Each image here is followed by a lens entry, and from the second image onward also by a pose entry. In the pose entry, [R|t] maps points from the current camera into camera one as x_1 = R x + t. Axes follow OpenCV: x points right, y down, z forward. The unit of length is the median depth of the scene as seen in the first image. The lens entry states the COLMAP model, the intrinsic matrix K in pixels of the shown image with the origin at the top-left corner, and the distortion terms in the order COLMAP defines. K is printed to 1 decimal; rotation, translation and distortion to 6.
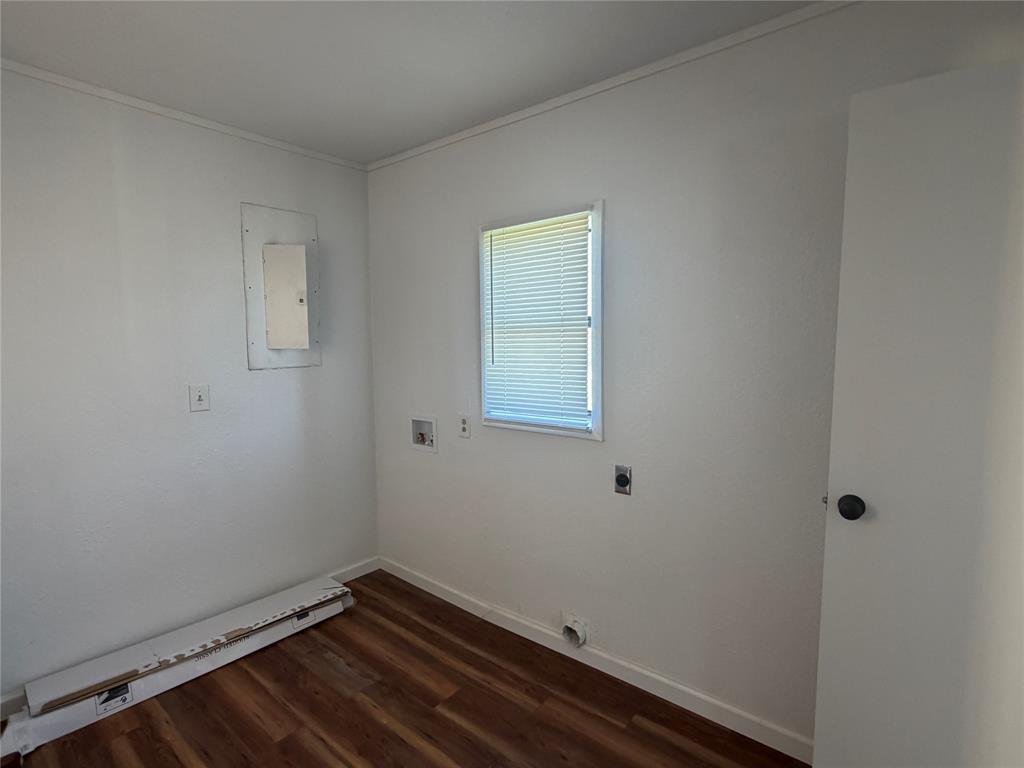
lens RADIAL K [[510.3, 0, 512.2], [0, 510.3, 385.4], [0, 0, 1]] dist [0.002940, -0.001177]
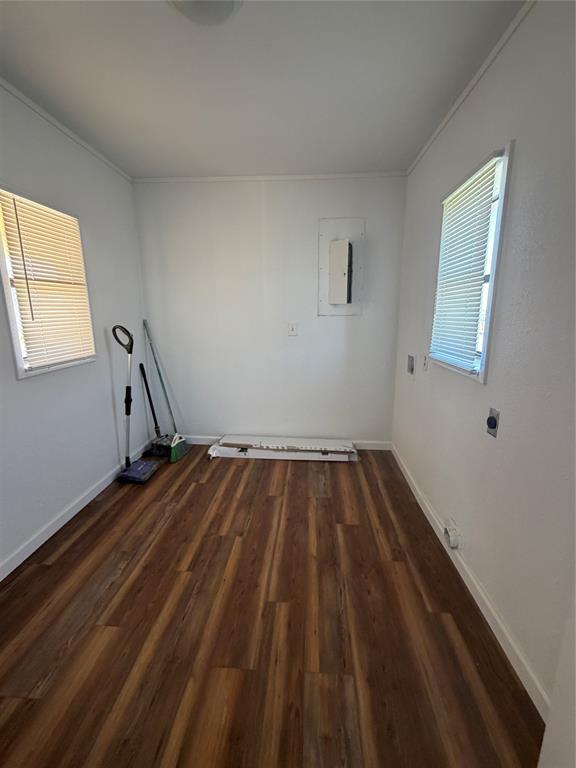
lens RADIAL K [[333.1, 0, 290.6], [0, 333.1, 382.7], [0, 0, 1]] dist [-0.000581, 0.000361]
pose [[0.596006, 0.175308, -0.783610, 0.481618], [-0.073866, 0.983709, 0.163892, 0.020531], [0.799575, -0.039799, 0.599246, 0.243165]]
